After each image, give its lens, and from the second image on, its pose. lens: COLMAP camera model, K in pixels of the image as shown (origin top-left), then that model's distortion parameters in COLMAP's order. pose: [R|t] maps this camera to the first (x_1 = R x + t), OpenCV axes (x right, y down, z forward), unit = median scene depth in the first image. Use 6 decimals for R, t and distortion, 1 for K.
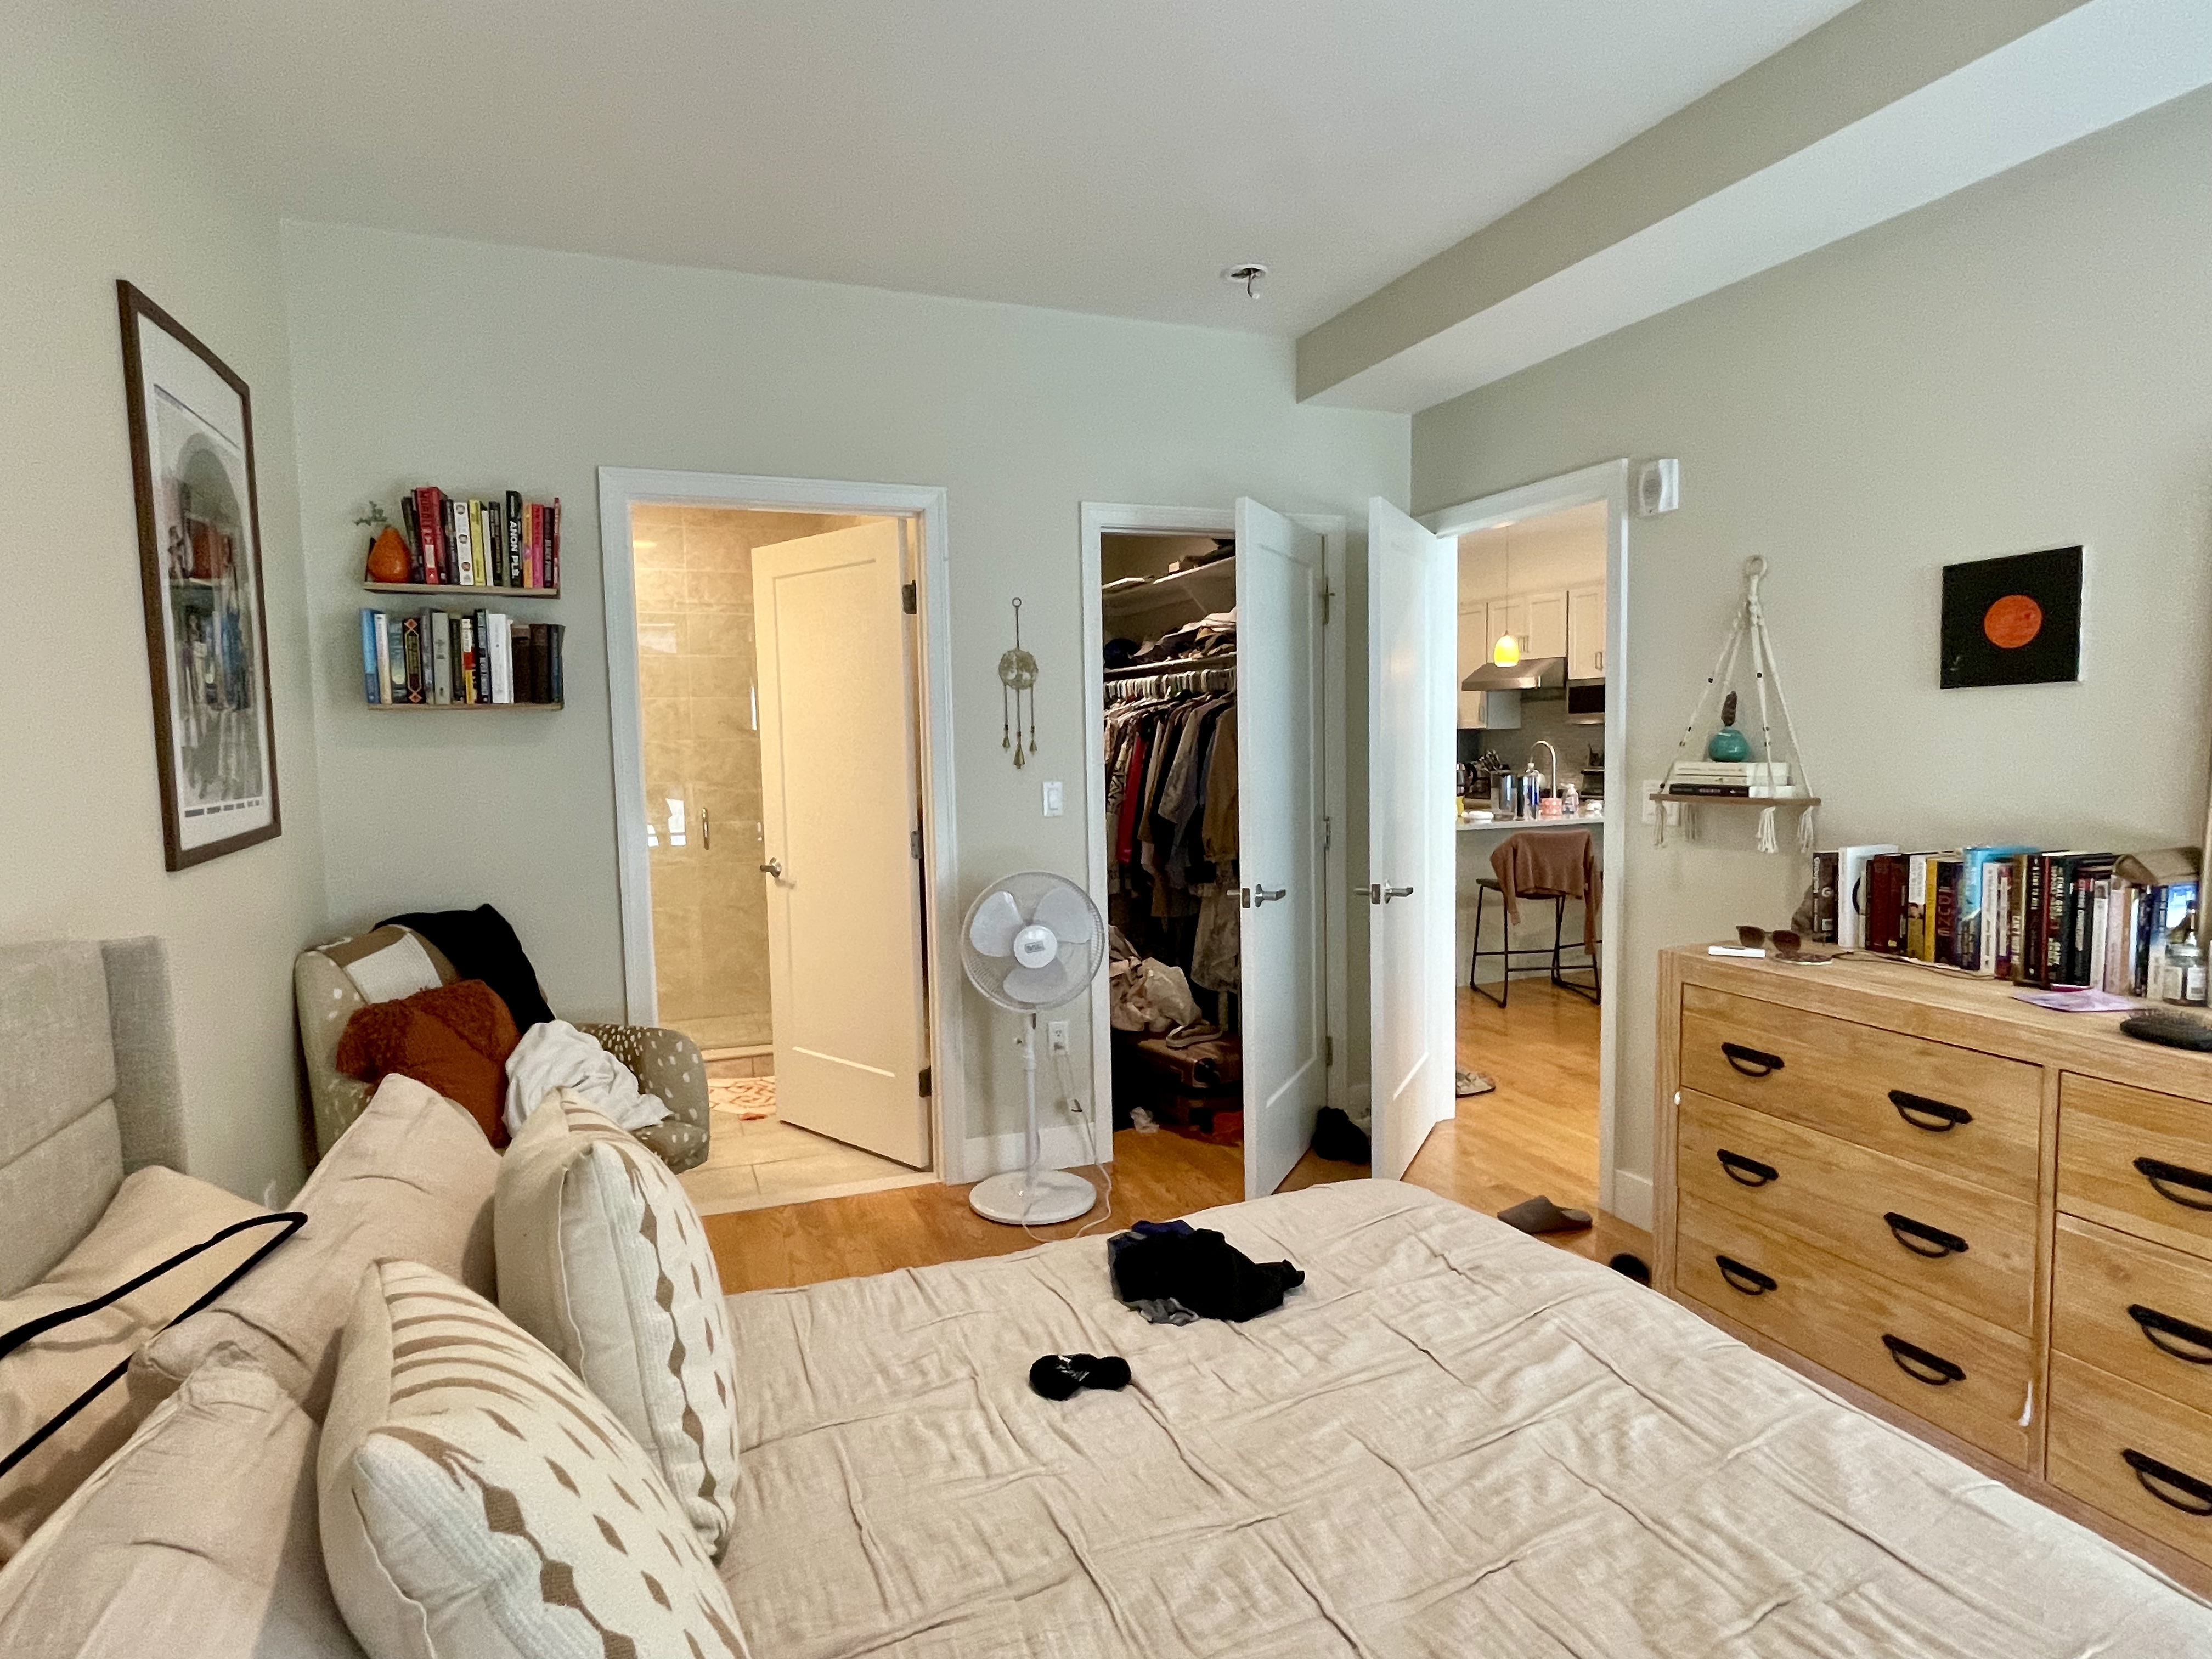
lens RADIAL K [[1193.3, 0, 1107.2], [0, 1193.3, 827.7], [0, 0, 1]] dist [0.005721, -0.005658]
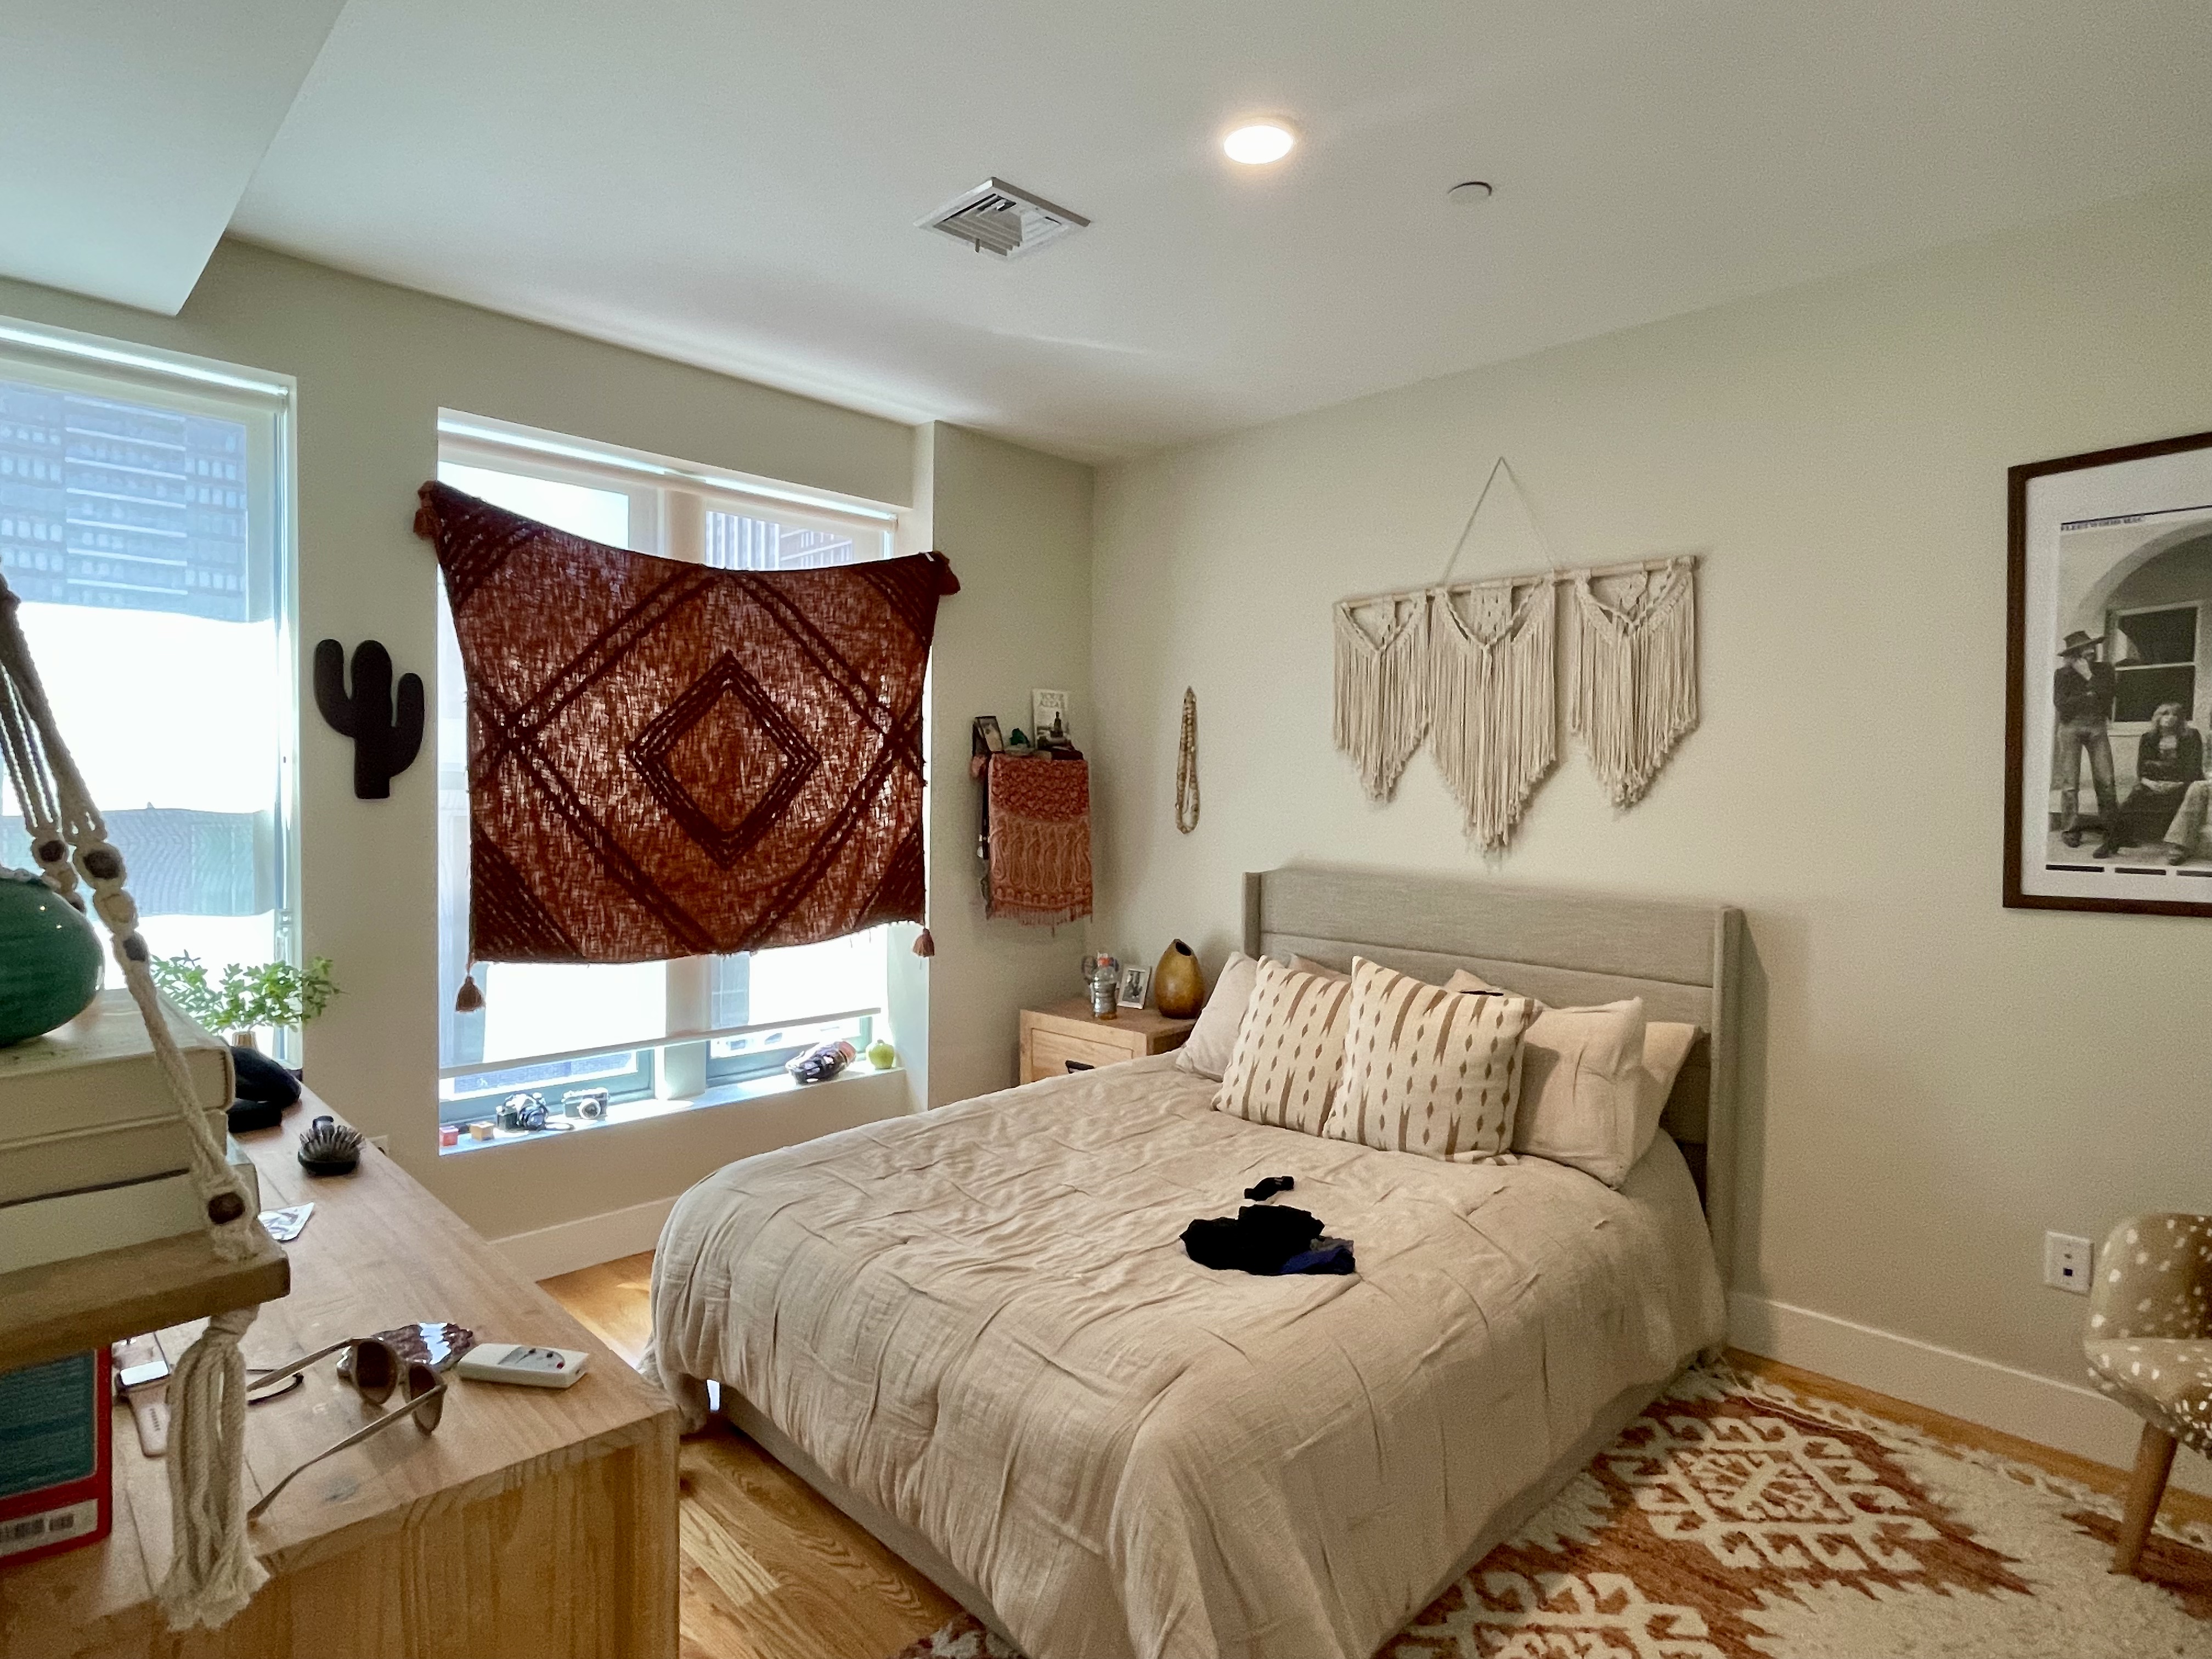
lens RADIAL K [[1193.3, 0, 1105.1], [0, 1193.3, 820.5], [0, 0, 1]] dist [0.005721, -0.005658]
pose [[-0.921915, 0.011724, -0.387214, 0.419735], [-0.030445, 0.994258, 0.102592, -0.107984], [0.386194, 0.106370, -0.916264, 1.213715]]
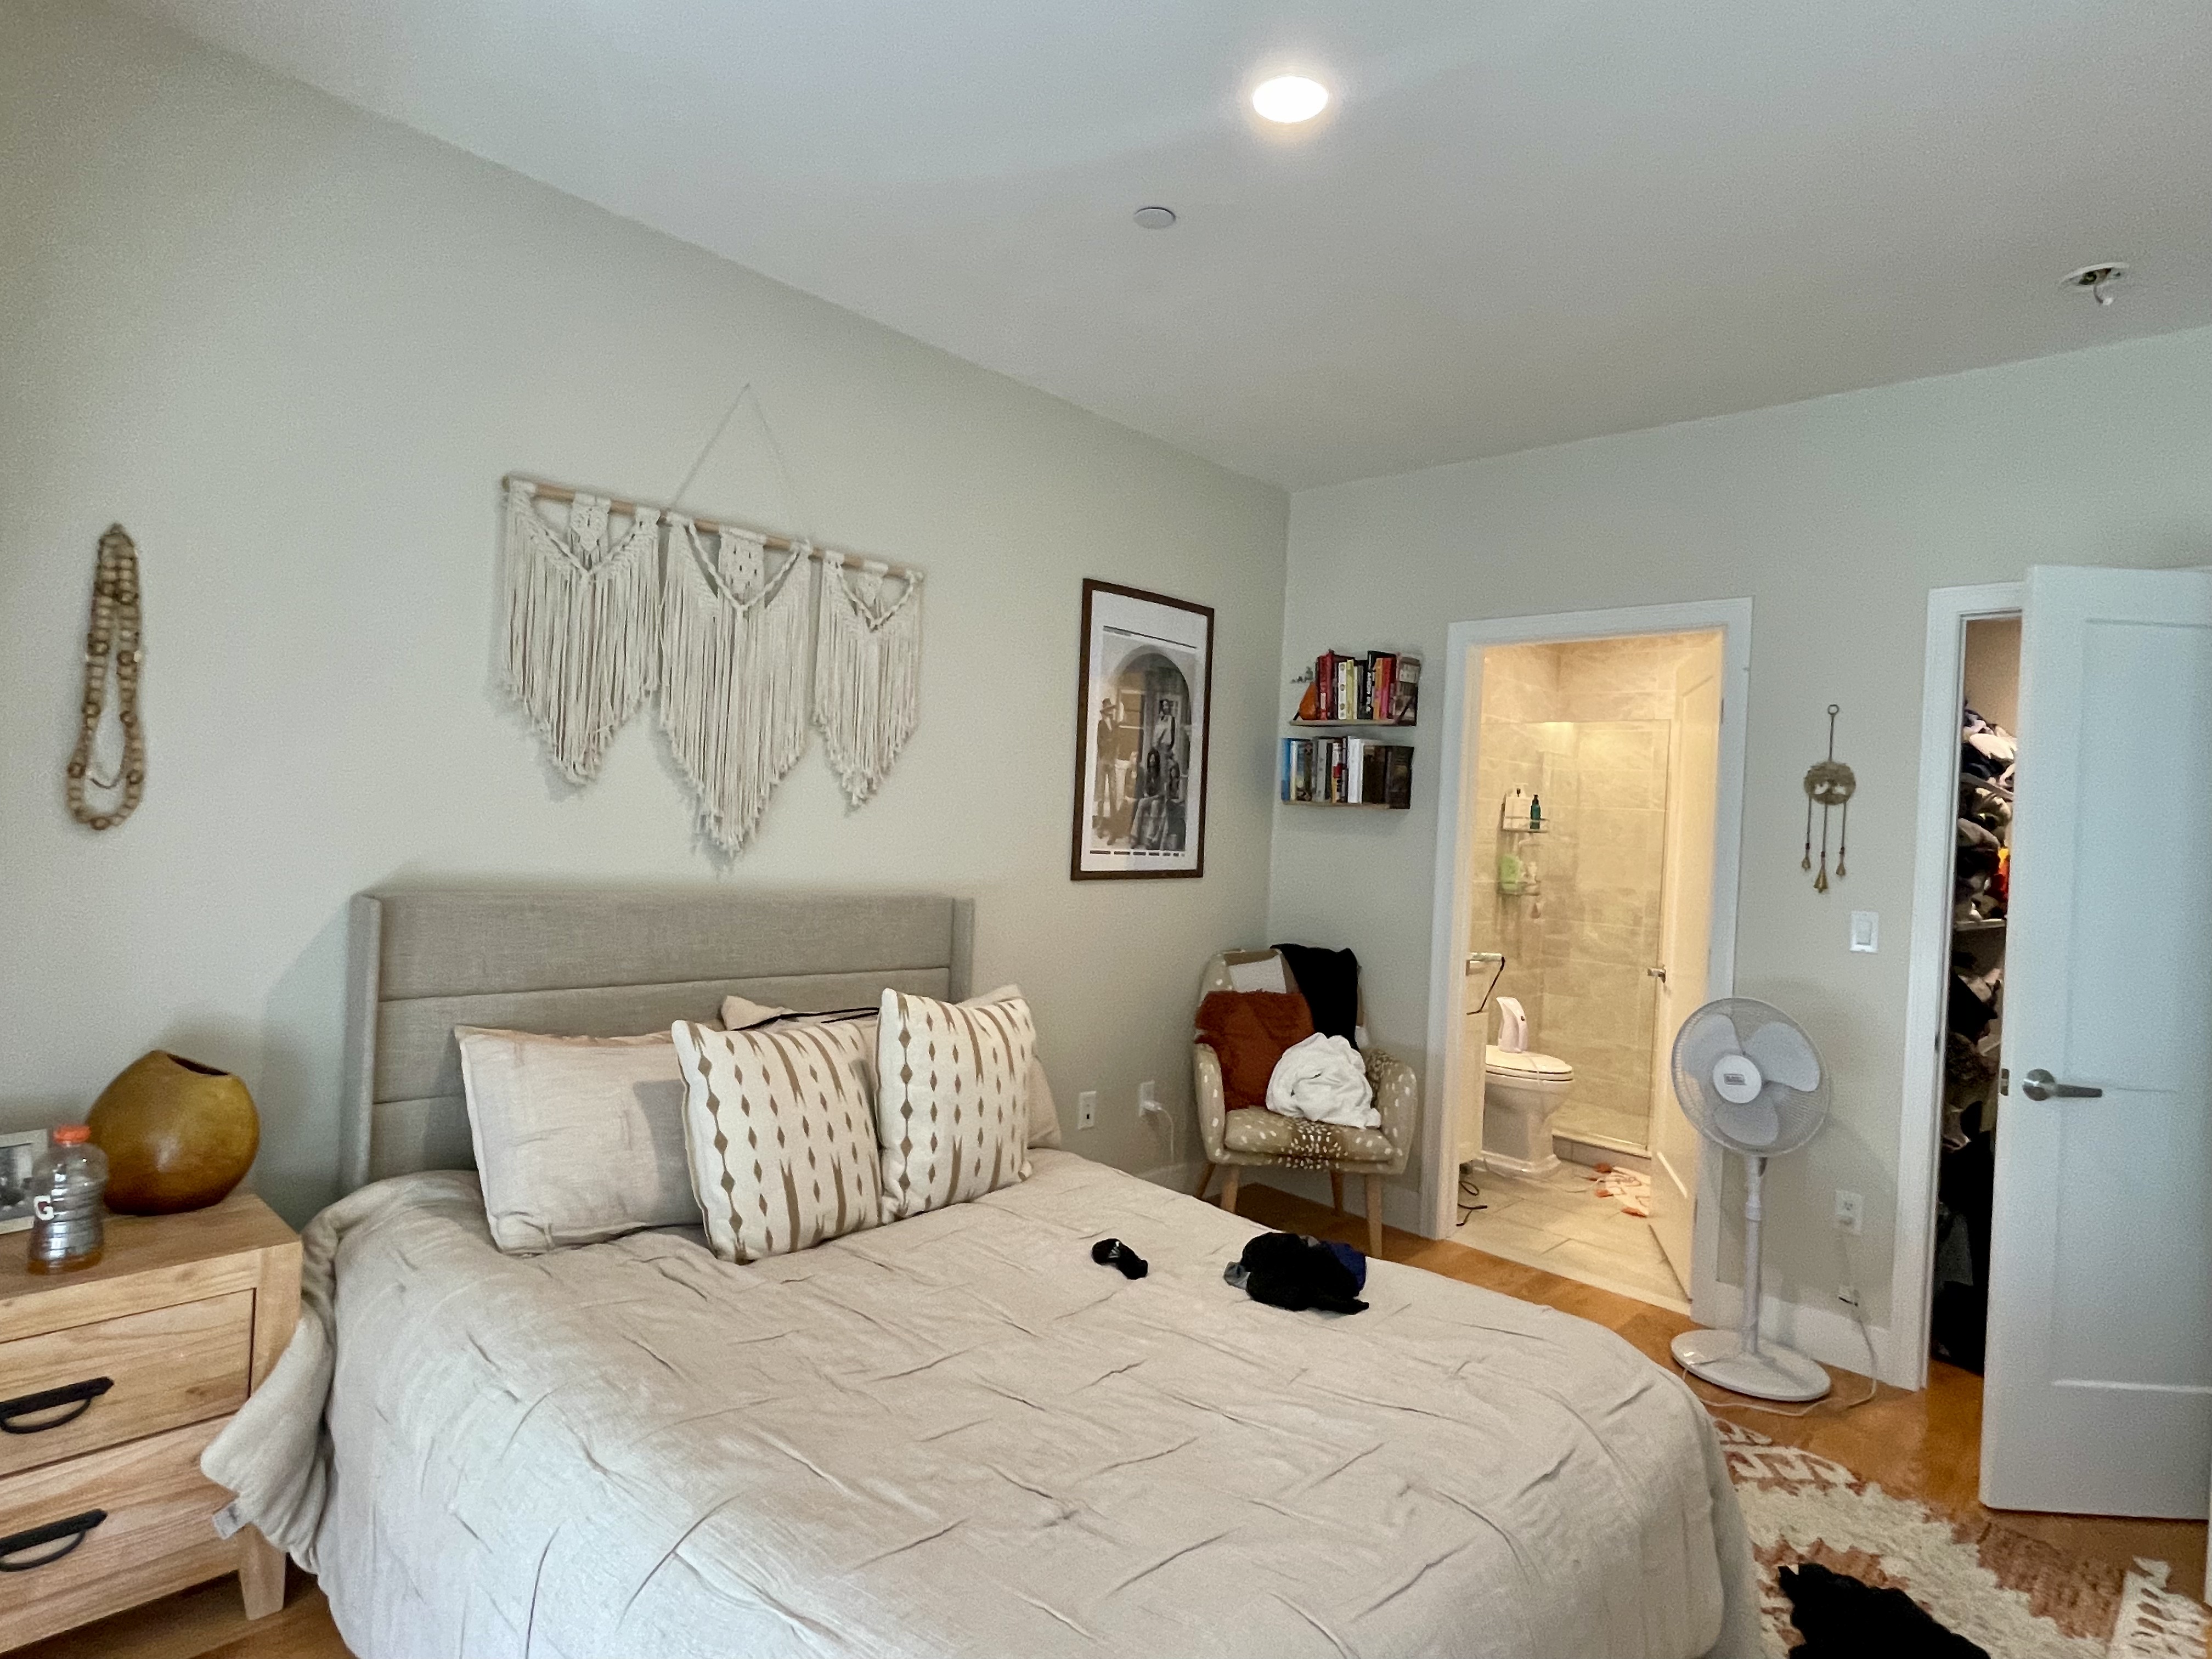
lens RADIAL K [[1193.3, 0, 1098.0], [0, 1193.3, 826.9], [0, 0, 1]] dist [0.005721, -0.005658]
pose [[0.417636, 0.040895, -0.907694, 0.634793], [-0.132806, 0.991005, -0.016456, -0.014260], [0.898856, 0.127420, 0.419310, 0.158141]]
